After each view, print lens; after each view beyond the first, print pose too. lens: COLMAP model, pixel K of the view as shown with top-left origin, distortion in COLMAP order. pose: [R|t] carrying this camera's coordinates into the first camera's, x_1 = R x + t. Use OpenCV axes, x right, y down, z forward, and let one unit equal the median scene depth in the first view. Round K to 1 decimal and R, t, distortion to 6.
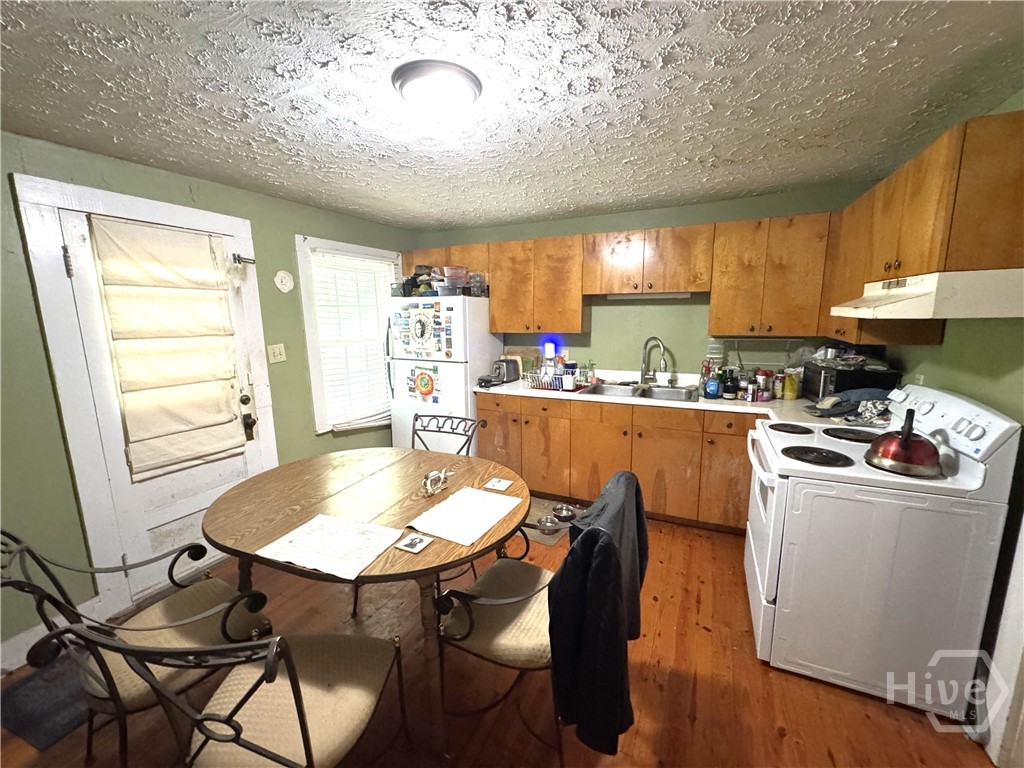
lens RADIAL K [[408.8, 0, 512.2], [0, 408.8, 381.8], [0, 0, 1]] dist [0.000032, -0.000217]
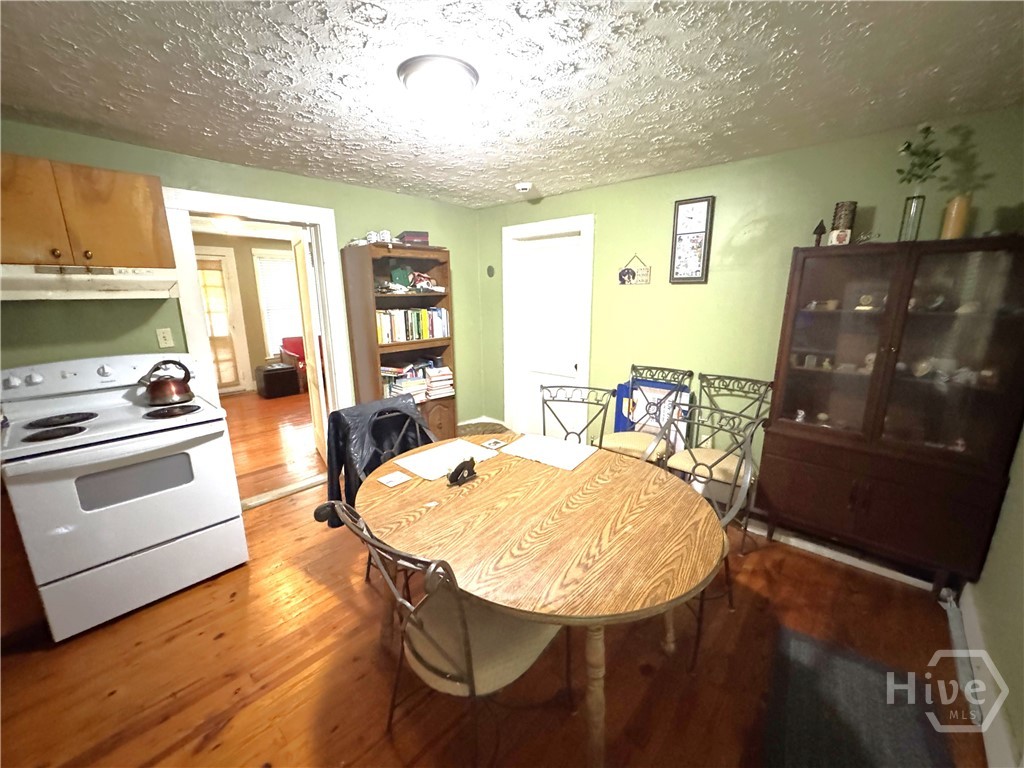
lens RADIAL K [[408.8, 0, 512.2], [0, 408.8, 381.8], [0, 0, 1]] dist [0.000032, -0.000217]
pose [[-0.959961, -0.038116, 0.277529, -0.291817], [0.070340, 0.926164, 0.370504, -0.146617], [-0.271160, 0.375190, -0.886400, 0.916280]]
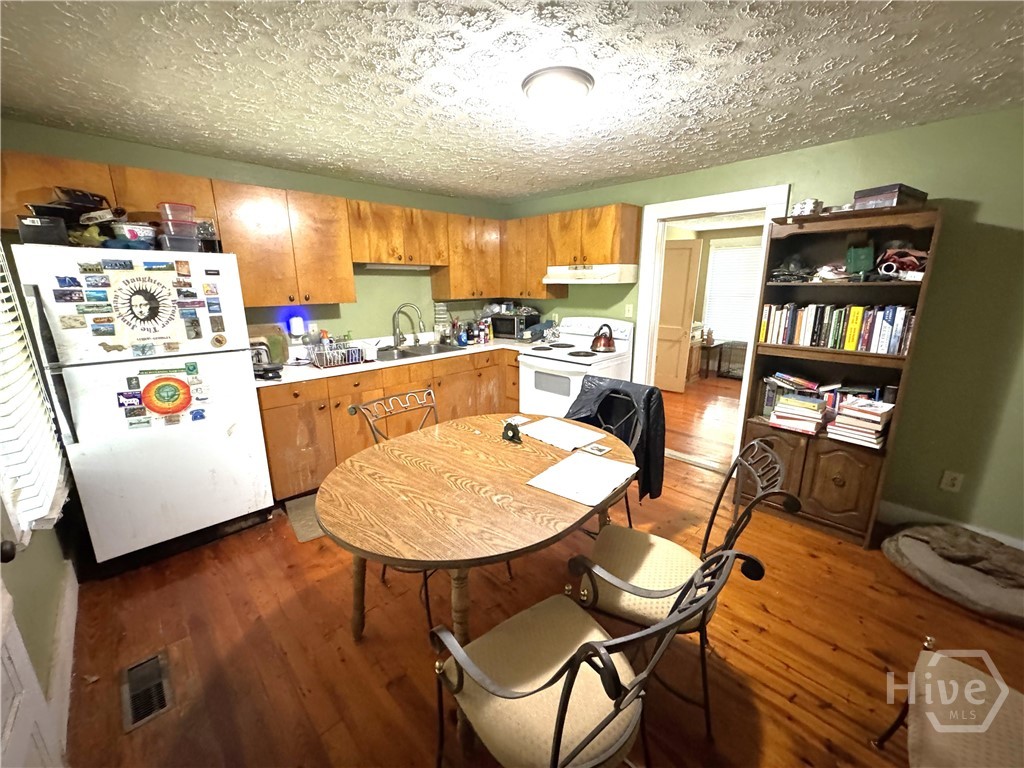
lens RADIAL K [[408.8, 0, 512.2], [0, 408.8, 381.8], [0, 0, 1]] dist [0.000032, -0.000217]
pose [[0.336794, -0.209844, 0.917897, -0.629359], [0.159674, 0.973459, 0.163958, -0.034831], [-0.927941, 0.091344, 0.361362, 0.314769]]
